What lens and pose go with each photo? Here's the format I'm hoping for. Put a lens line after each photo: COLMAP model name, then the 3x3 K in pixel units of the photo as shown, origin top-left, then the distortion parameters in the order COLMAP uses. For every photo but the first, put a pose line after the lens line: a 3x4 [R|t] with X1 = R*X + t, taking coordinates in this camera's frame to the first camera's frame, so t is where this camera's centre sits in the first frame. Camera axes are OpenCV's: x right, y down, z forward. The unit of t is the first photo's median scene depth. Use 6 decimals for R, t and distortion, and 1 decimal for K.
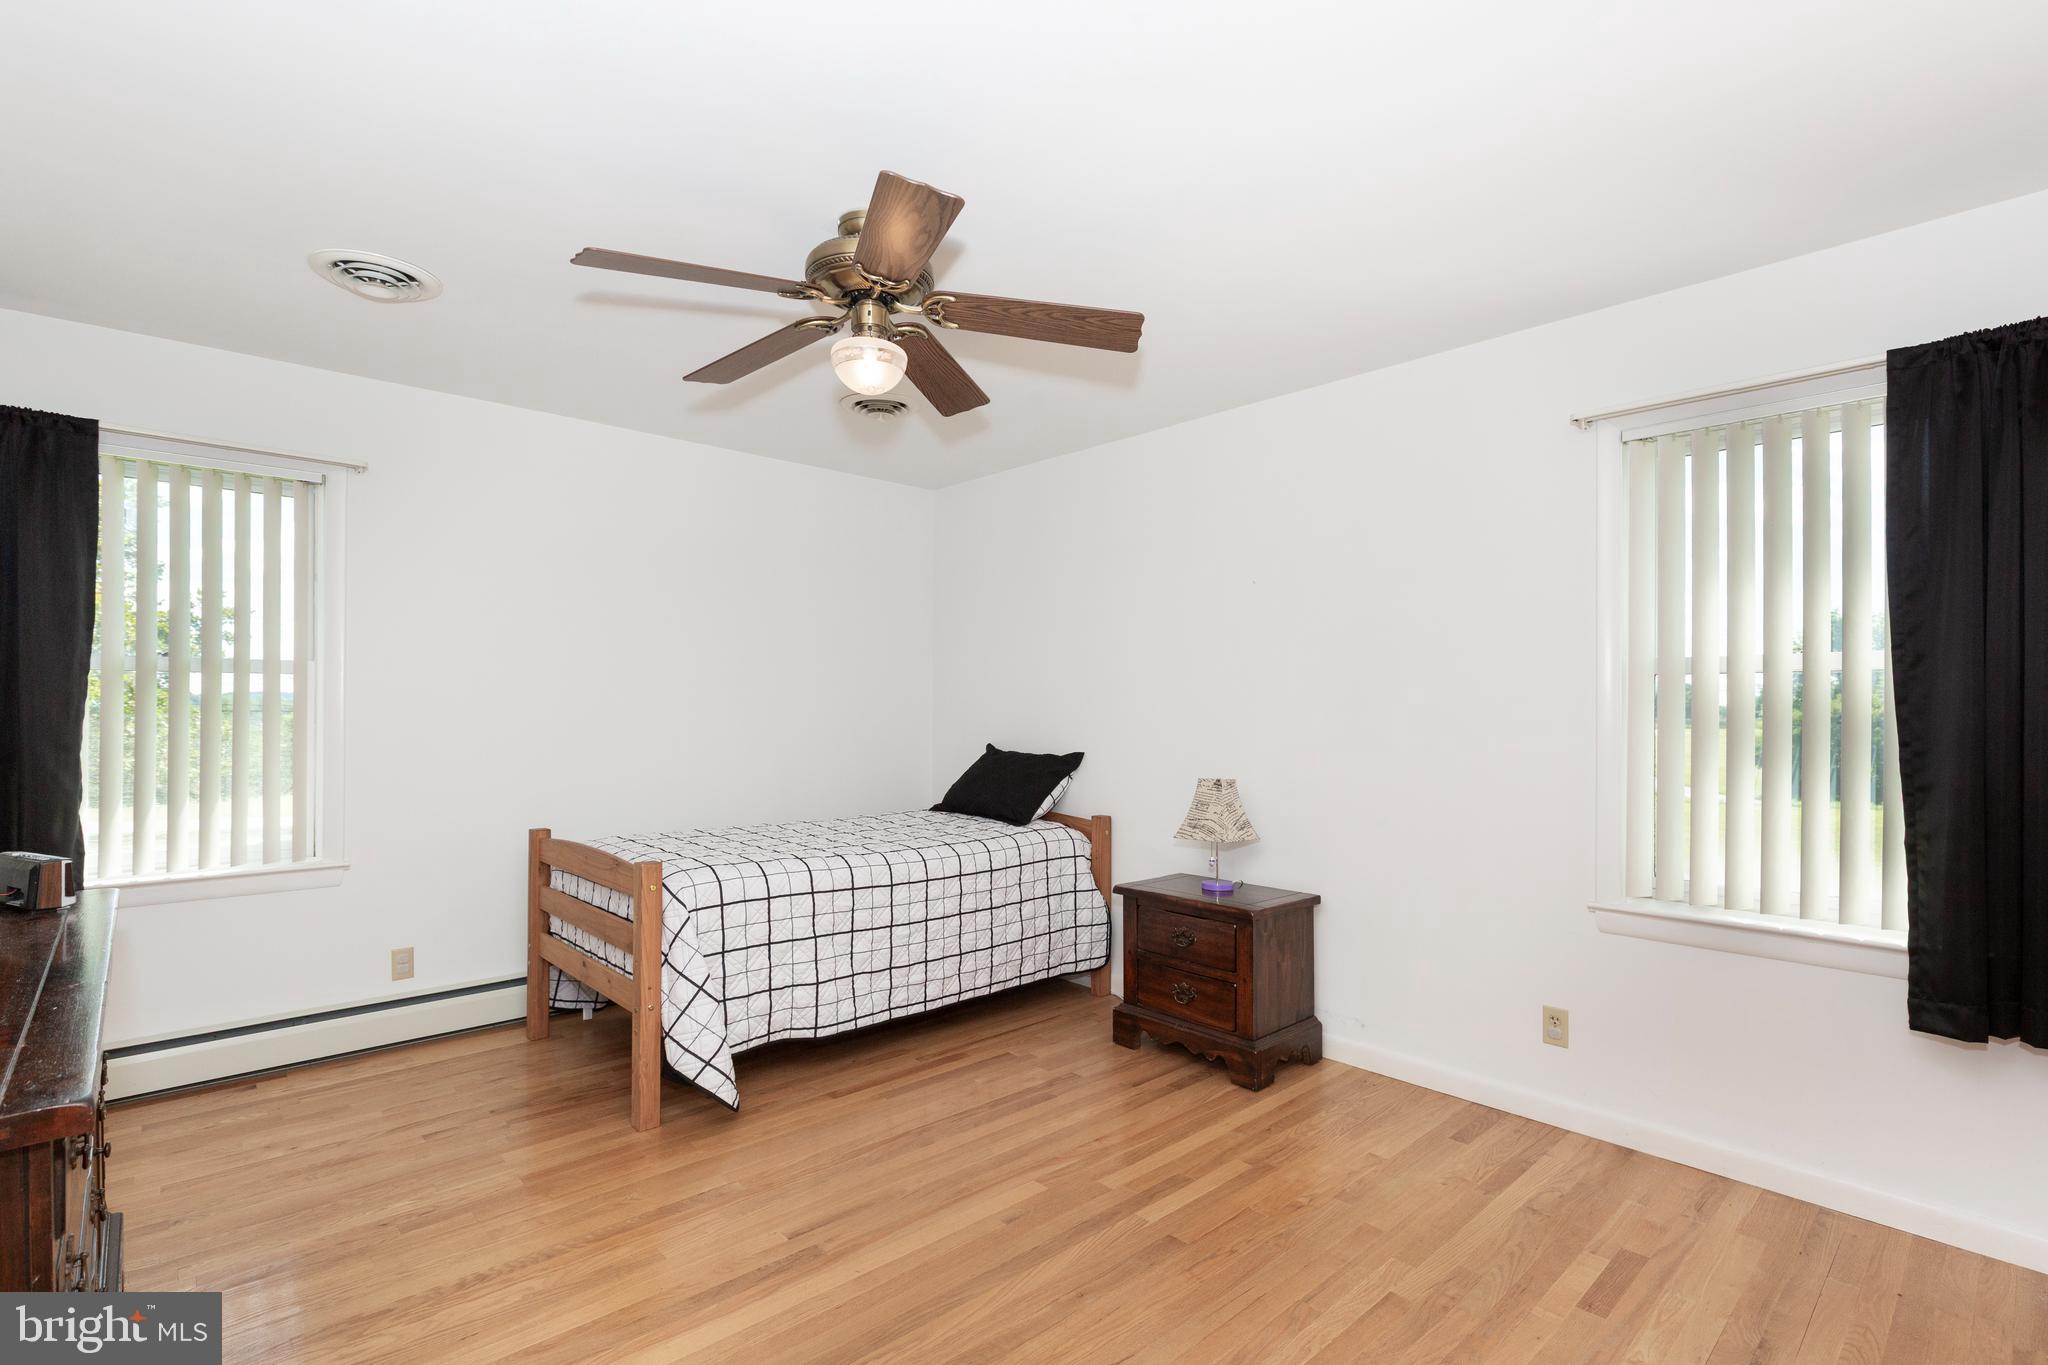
lens RADIAL K [[984.2, 0, 1026.3], [0, 984.2, 694.6], [0, 0, 1]] dist [0.000910, 0.000072]
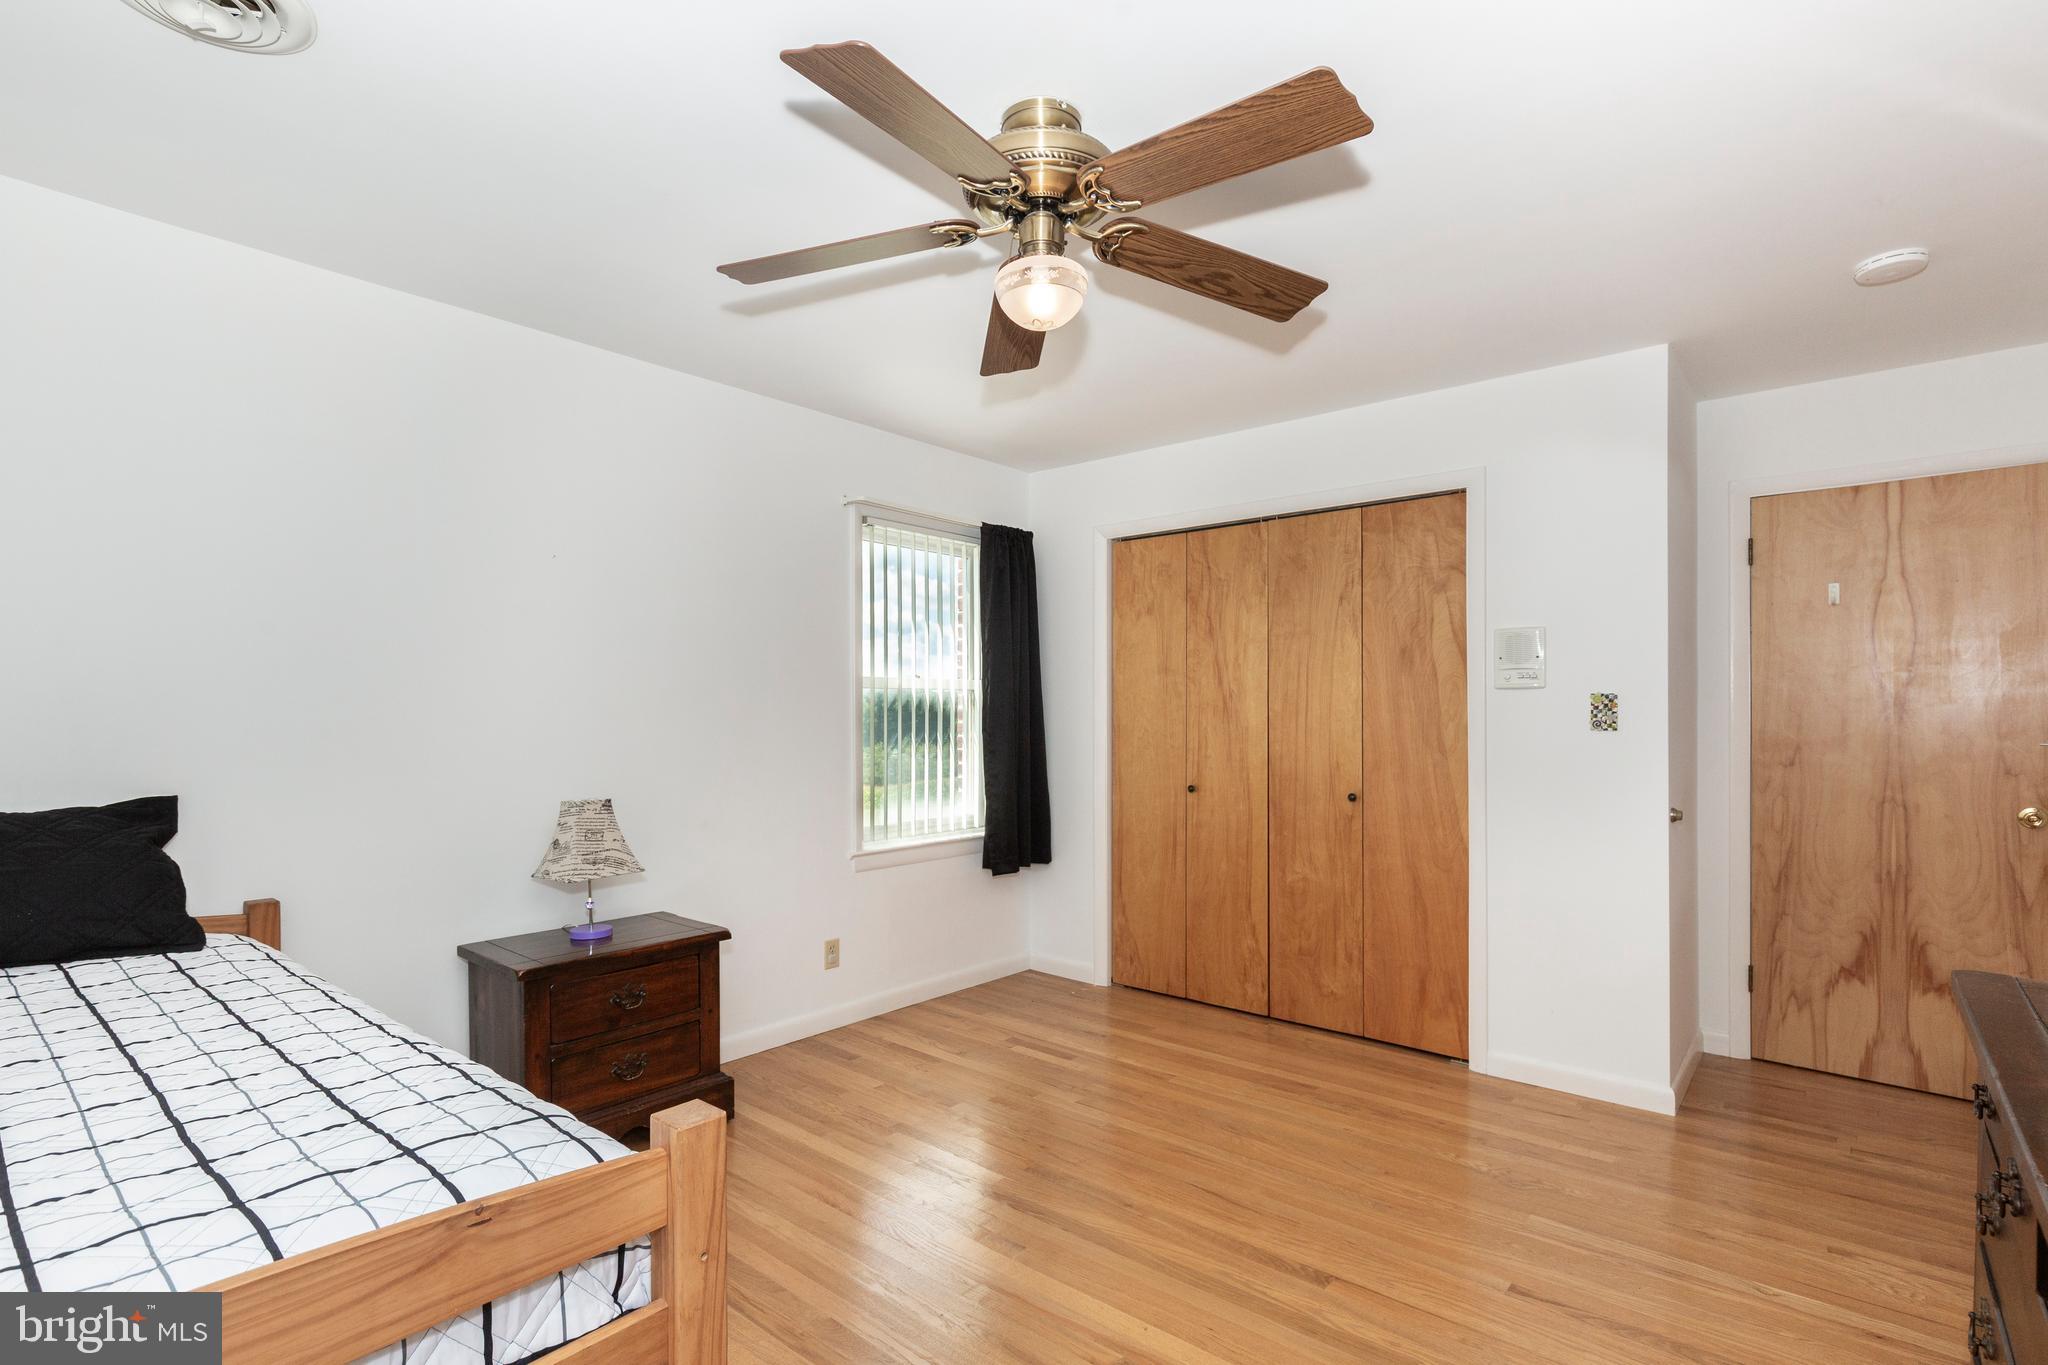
lens RADIAL K [[984.2, 0, 1021.3], [0, 984.2, 695.6], [0, 0, 1]] dist [0.000910, 0.000072]
pose [[-0.111918, 0.004625, 0.993707, -0.806994], [-0.012754, 0.999900, -0.006090, -0.004022], [-0.993636, -0.013355, -0.111848, 0.906542]]
